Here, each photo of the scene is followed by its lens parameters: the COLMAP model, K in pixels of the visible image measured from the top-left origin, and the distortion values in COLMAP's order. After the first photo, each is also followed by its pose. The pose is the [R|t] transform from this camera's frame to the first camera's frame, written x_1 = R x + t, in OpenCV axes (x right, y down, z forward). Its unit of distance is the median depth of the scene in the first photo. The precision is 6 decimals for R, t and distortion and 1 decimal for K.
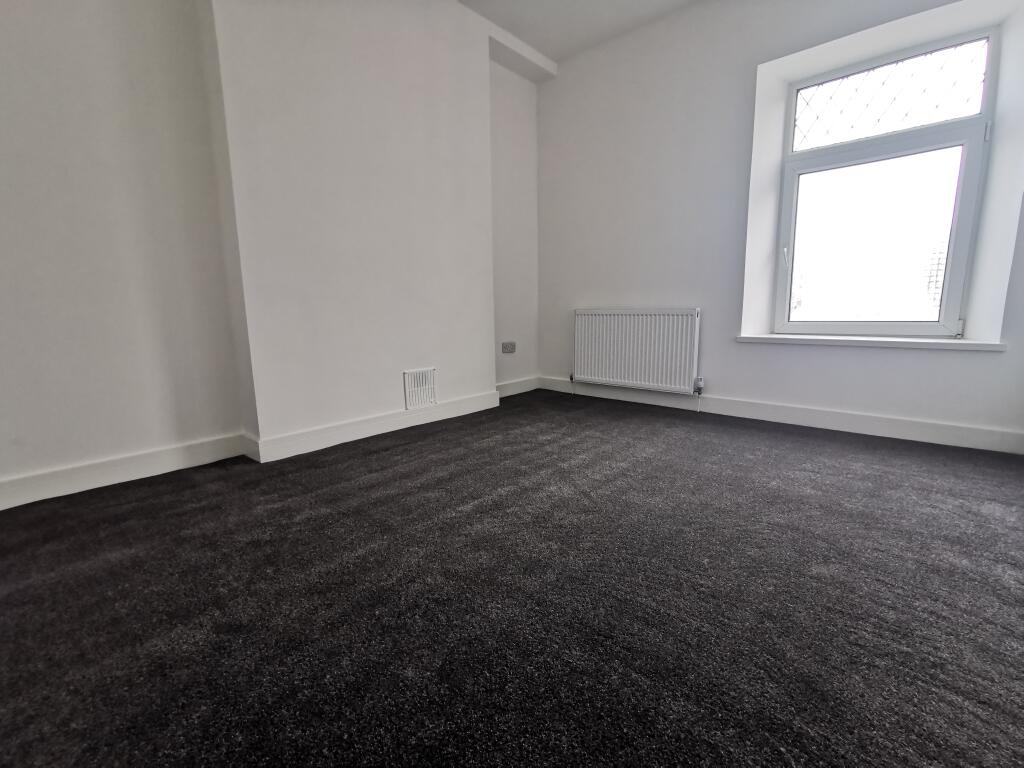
lens RADIAL K [[471.9, 0, 512.0], [0, 471.9, 384.0], [0, 0, 1]] dist [-0.000007, 0.000053]
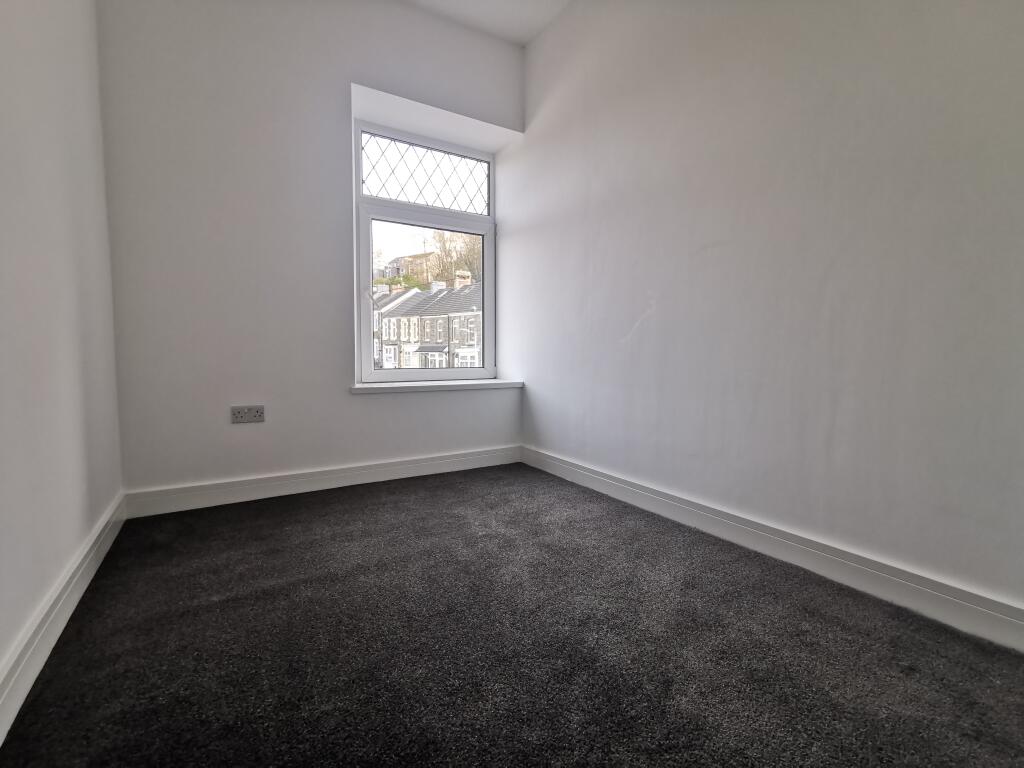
lens RADIAL K [[471.9, 0, 512.0], [0, 471.9, 384.0], [0, 0, 1]] dist [-0.000007, 0.000053]
pose [[0.294381, -0.031122, 0.955181, -0.259167], [0.153368, 0.988054, -0.015074, -0.056021], [-0.943302, 0.150932, 0.295637, 0.543702]]
